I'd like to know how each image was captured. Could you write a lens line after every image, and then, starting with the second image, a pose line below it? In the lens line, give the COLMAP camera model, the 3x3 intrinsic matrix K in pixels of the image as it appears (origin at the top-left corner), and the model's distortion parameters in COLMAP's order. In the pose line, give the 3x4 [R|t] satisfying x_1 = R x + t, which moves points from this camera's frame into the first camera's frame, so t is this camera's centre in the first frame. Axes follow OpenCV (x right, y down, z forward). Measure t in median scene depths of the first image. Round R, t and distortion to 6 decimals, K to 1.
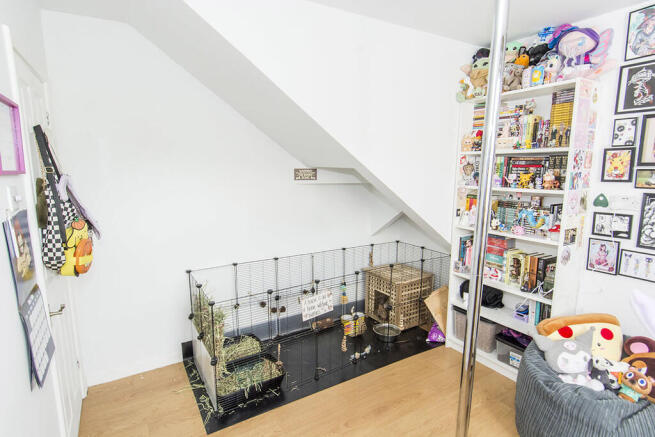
lens RADIAL K [[349.9, 0, 327.1], [0, 349.9, 218.9], [0, 0, 1]] dist [0.002282, -0.008418]
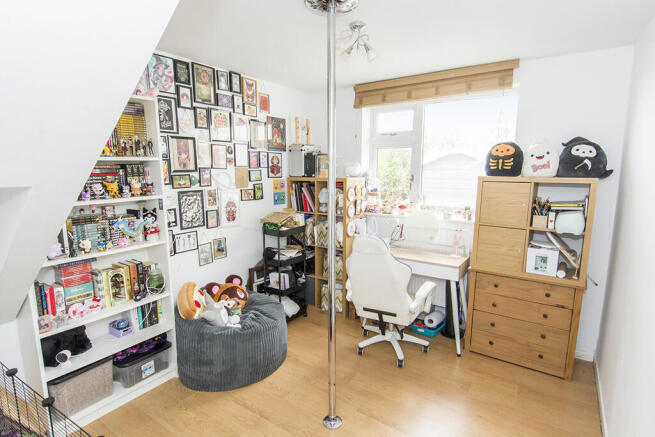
lens RADIAL K [[349.9, 0, 326.8], [0, 349.9, 220.0], [0, 0, 1]] dist [0.002282, -0.008418]
pose [[-0.412604, -0.132332, 0.901247, -0.570133], [0.151815, 0.965564, 0.211279, -0.155147], [-0.898170, 0.223998, -0.378305, 0.928888]]
